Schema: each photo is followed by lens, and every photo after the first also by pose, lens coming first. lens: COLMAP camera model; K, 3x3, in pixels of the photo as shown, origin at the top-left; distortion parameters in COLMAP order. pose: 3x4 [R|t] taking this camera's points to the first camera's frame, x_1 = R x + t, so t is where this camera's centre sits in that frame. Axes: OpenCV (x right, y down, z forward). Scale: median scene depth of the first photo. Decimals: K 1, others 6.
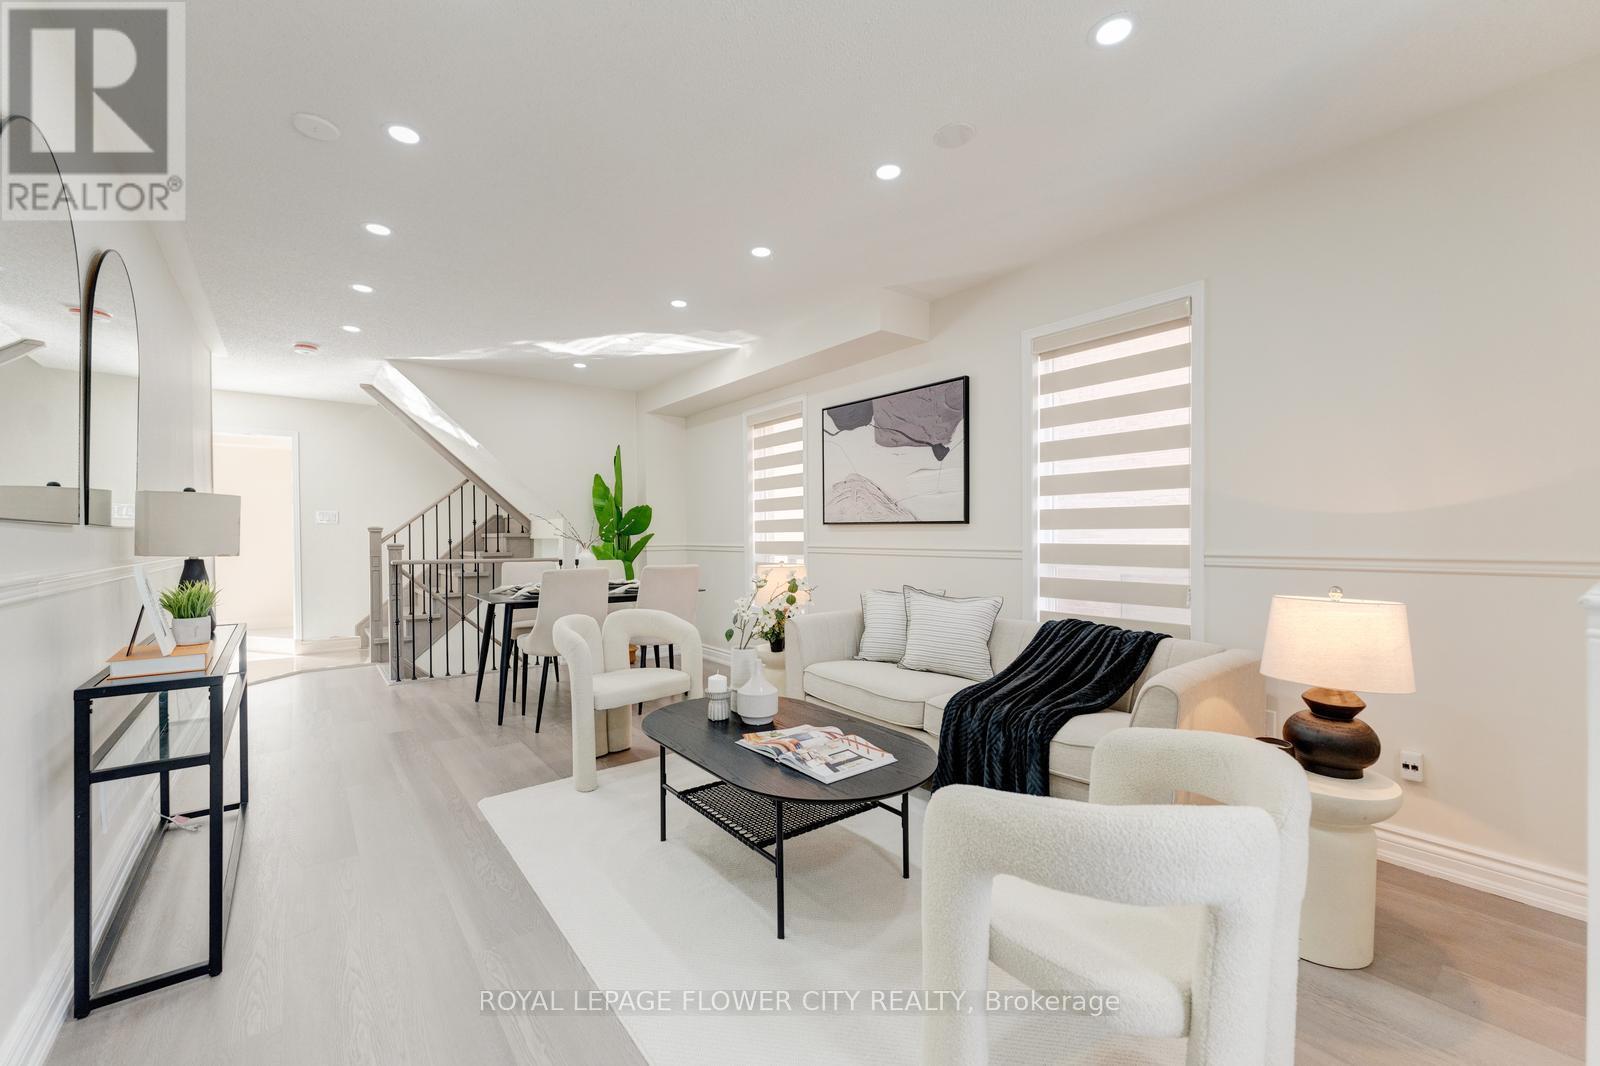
lens RADIAL K [[649.1, 0, 804.1], [0, 649.1, 539.0], [0, 0, 1]] dist [-0.000602, -0.000126]
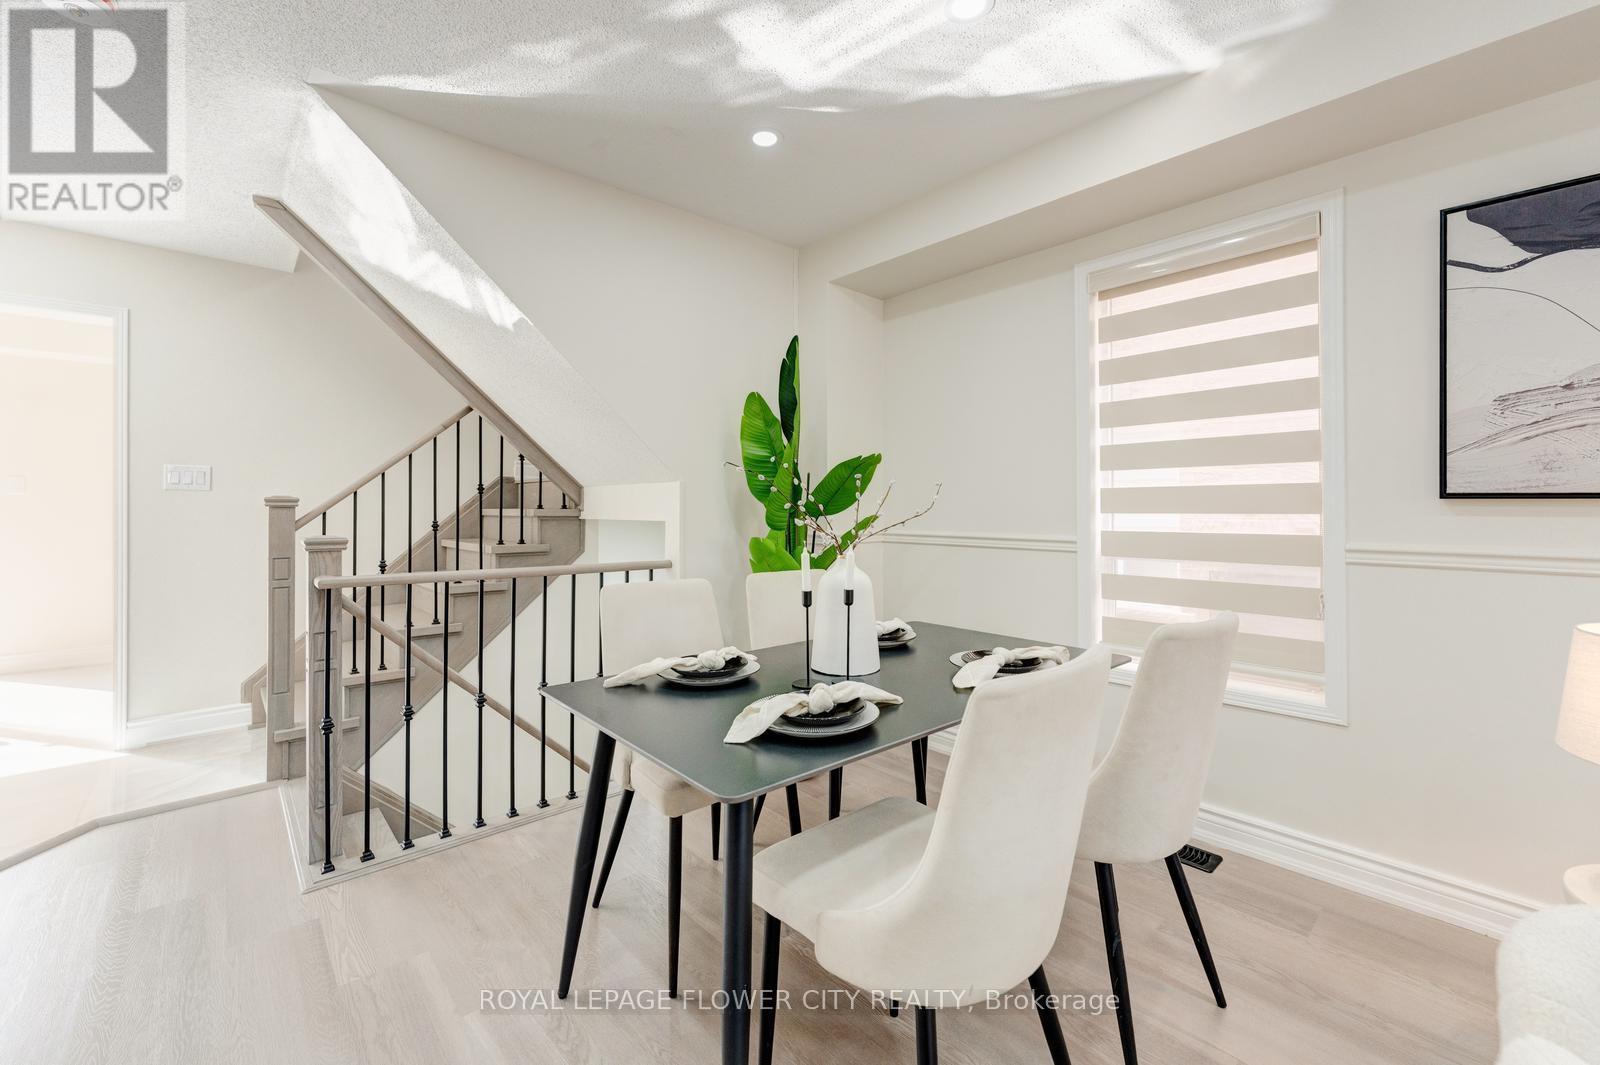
lens RADIAL K [[656.8, 0, 792.9], [0, 656.8, 493.8], [0, 0, 1]] dist [-0.000700, -0.000022]
pose [[0.997944, 0.005209, 0.063887, -0.392676], [-0.003776, 0.999739, -0.022530, -0.014115], [-0.063988, 0.022243, 0.997703, 0.613374]]
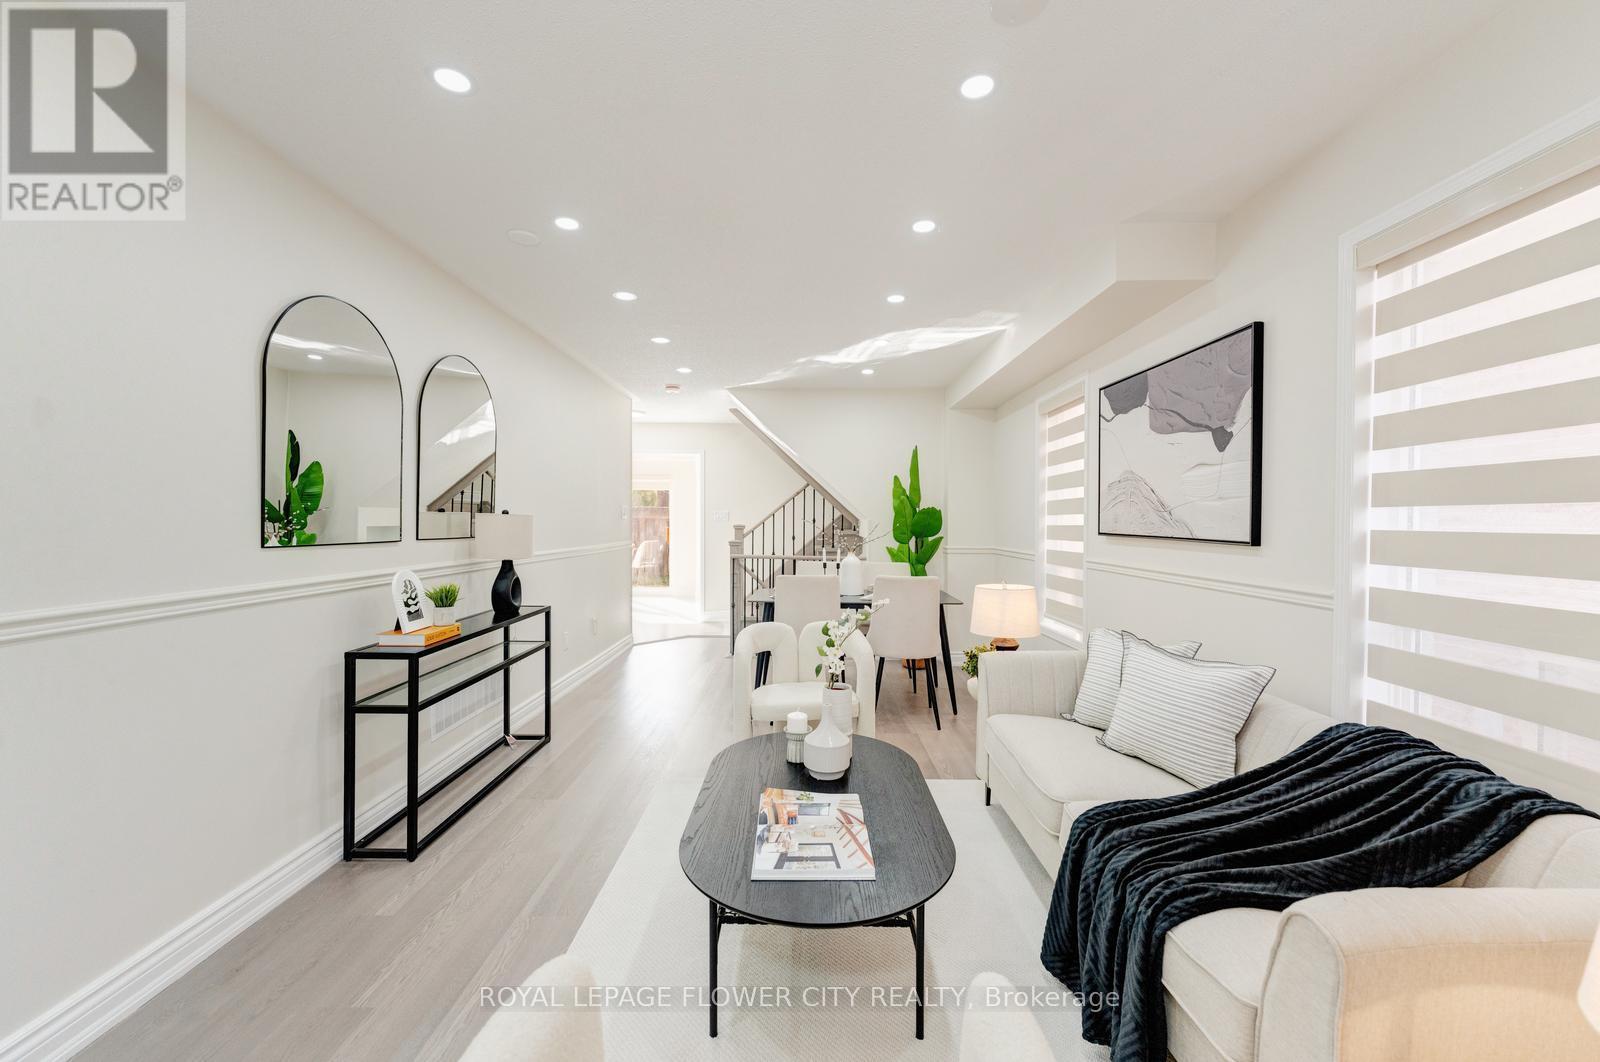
lens RADIAL K [[644.0, 0, 800.0], [0, 644.0, 531.0], [0, 0, 1]] dist [-0.000142, -0.000199]
pose [[0.781393, 0.020166, -0.623713, 0.232560], [-0.014128, 0.999793, 0.014625, -0.032841], [0.623879, -0.002616, 0.781517, 0.155080]]
